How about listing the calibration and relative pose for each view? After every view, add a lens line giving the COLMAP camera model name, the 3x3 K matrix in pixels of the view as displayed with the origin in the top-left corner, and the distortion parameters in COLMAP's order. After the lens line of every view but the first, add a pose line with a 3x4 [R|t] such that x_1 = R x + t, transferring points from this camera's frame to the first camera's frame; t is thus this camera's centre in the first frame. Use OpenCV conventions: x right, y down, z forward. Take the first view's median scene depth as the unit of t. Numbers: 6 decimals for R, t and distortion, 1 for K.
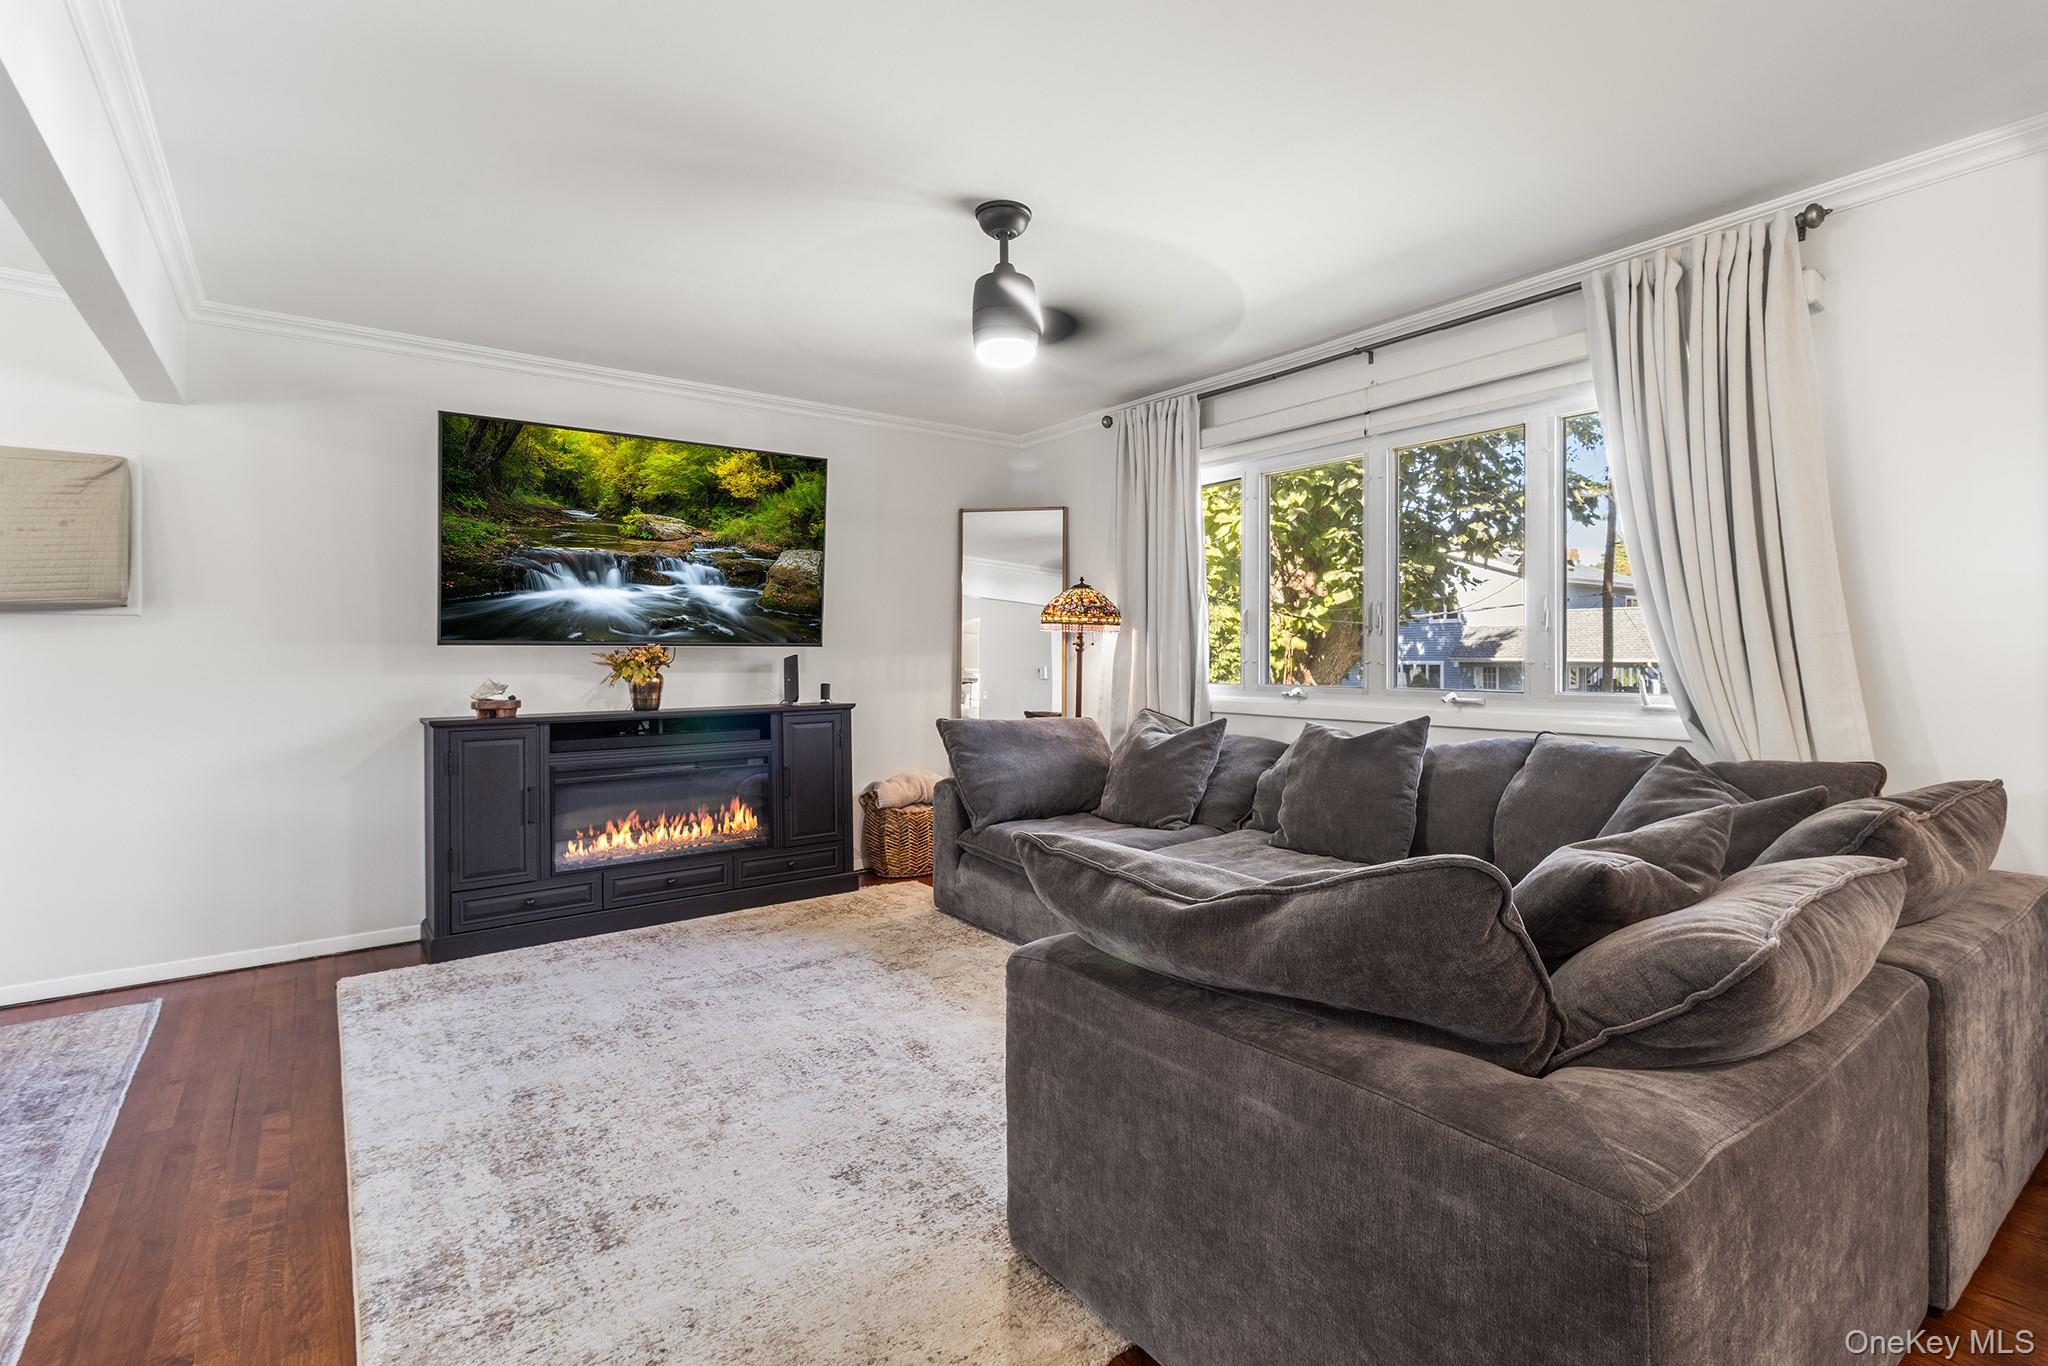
lens RADIAL K [[960.5, 0, 1072.8], [0, 960.5, 650.6], [0, 0, 1]] dist [0.009395, 0.001248]
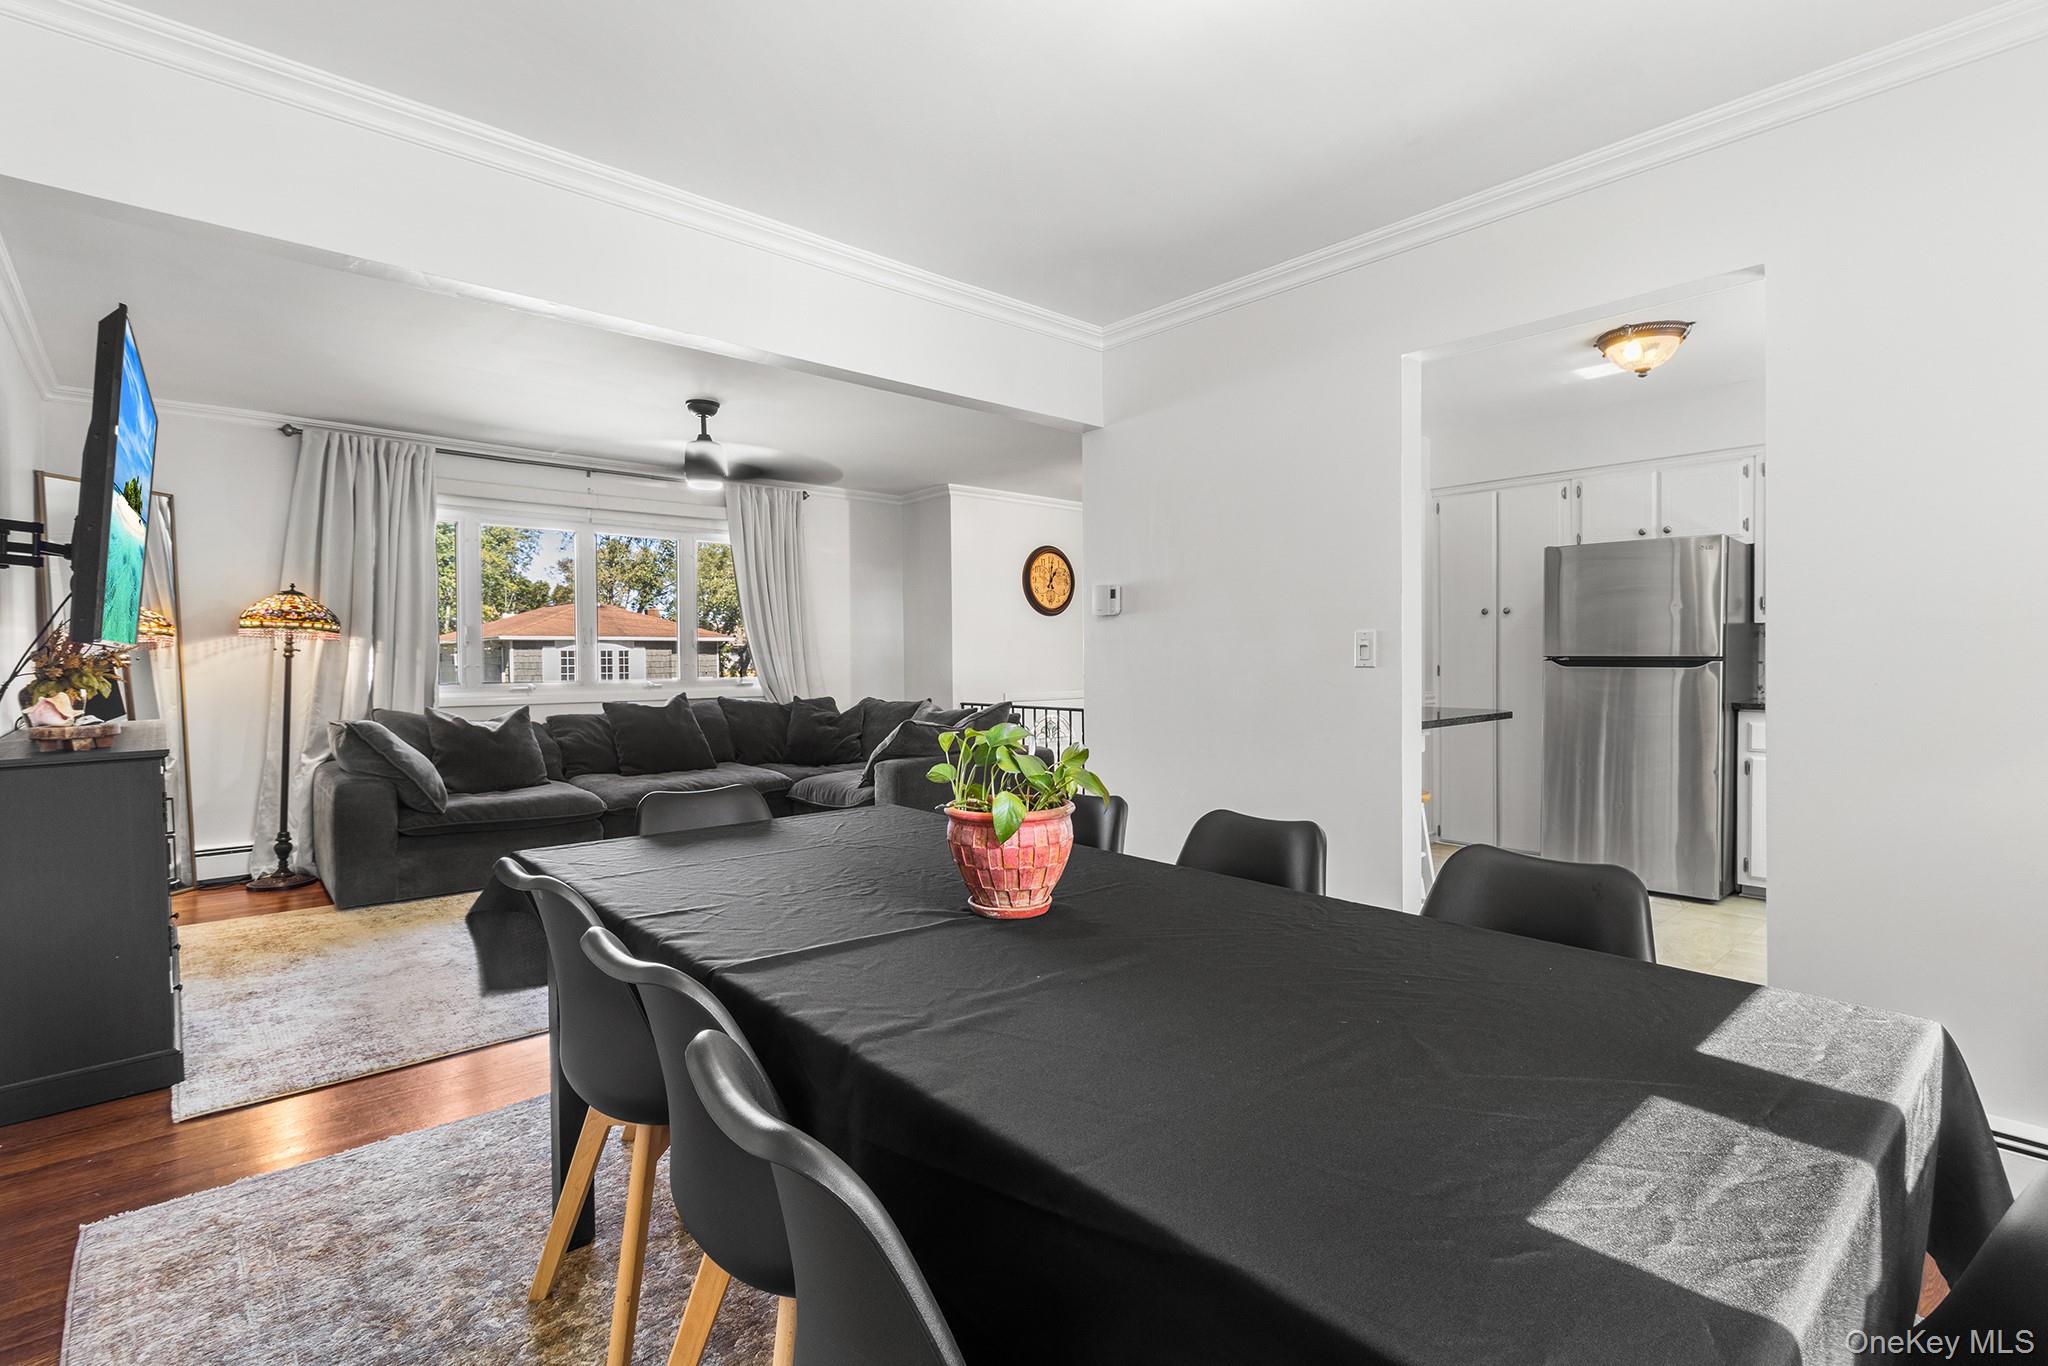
lens RADIAL K [[960.5, 0, 1037.6], [0, 960.5, 681.1], [0, 0, 1]] dist [0.009395, 0.001248]
pose [[-0.065008, -0.024068, 0.997594, -1.804843], [-0.002349, 0.999710, 0.023966, -0.001233], [-0.997882, -0.000785, -0.065045, 0.495158]]
